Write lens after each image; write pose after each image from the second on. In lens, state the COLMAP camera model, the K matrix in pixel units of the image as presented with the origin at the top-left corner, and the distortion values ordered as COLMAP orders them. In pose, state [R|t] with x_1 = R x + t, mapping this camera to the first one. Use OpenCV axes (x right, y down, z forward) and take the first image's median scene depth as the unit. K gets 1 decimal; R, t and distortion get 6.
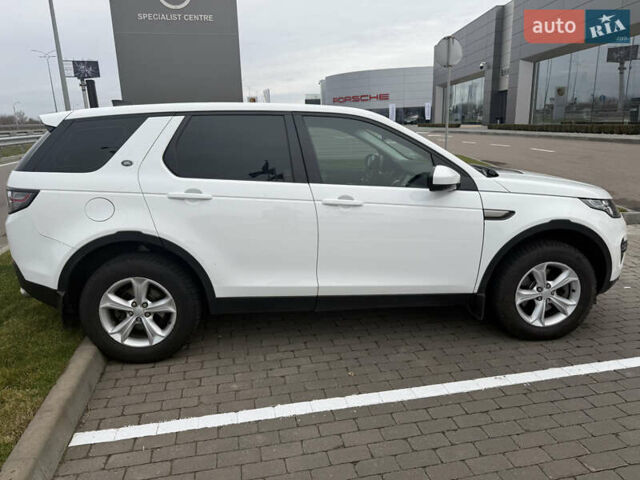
lens RADIAL K [[451.2, 0, 320.6], [0, 451.2, 239.3], [0, 0, 1]] dist [0.056709, -0.071456]
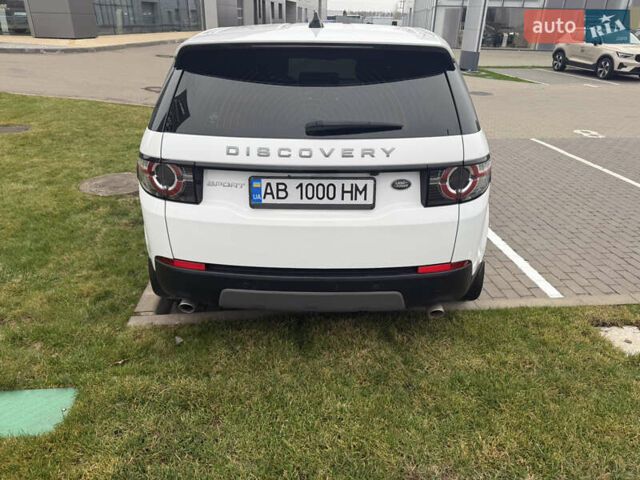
lens RADIAL K [[451.2, 0, 319.5], [0, 451.2, 237.3], [0, 0, 1]] dist [0.056709, -0.071456]
pose [[0.122243, -0.398814, 0.908848, -1.315827], [0.224736, 0.903054, 0.366043, -0.296952], [-0.966721, 0.159505, 0.200019, 1.065835]]
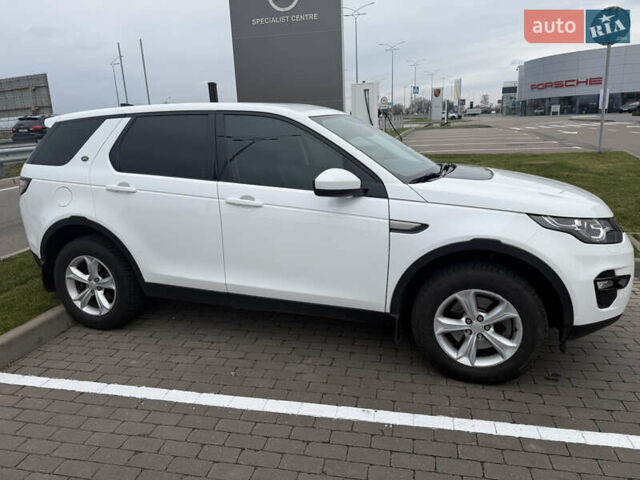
lens RADIAL K [[451.2, 0, 319.0], [0, 451.2, 241.7], [0, 0, 1]] dist [0.056709, -0.071456]
pose [[0.916012, 0.090701, -0.390763, 0.575816], [-0.082652, 0.995876, 0.037404, -0.044633], [0.392544, -0.001965, 0.919731, 0.142419]]
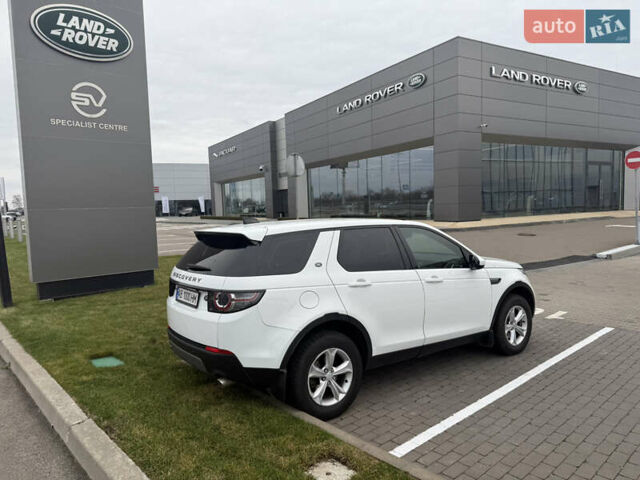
lens RADIAL K [[451.2, 0, 324.7], [0, 451.2, 241.8], [0, 0, 1]] dist [0.056709, -0.071456]
pose [[0.861959, -0.038416, 0.505520, -1.033477], [0.132578, 0.979507, -0.151621, -0.024458], [-0.489336, 0.197712, 0.849388, -0.174355]]
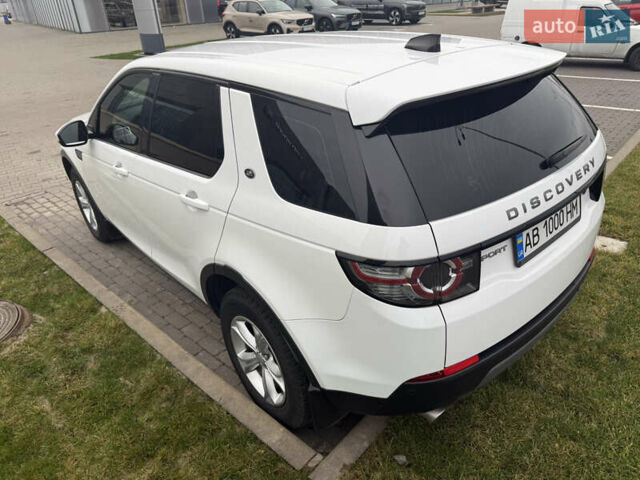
lens RADIAL K [[451.2, 0, 320.6], [0, 451.2, 237.3], [0, 0, 1]] dist [0.056709, -0.071456]
pose [[-0.576948, -0.343291, 0.741136, -0.988921], [0.263814, 0.780429, 0.566862, -0.531261], [-0.773003, 0.522572, -0.359702, 1.650291]]
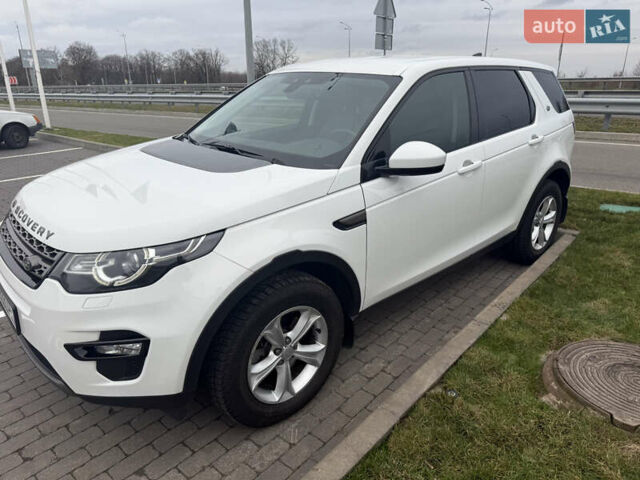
lens RADIAL K [[451.2, 0, 316.4], [0, 451.2, 238.9], [0, 0, 1]] dist [0.056709, -0.071456]
pose [[-0.797944, 0.226176, -0.558686, 0.784366], [-0.127035, 0.842992, 0.522711, -0.539332], [0.589192, 0.488067, -0.643928, 2.042056]]
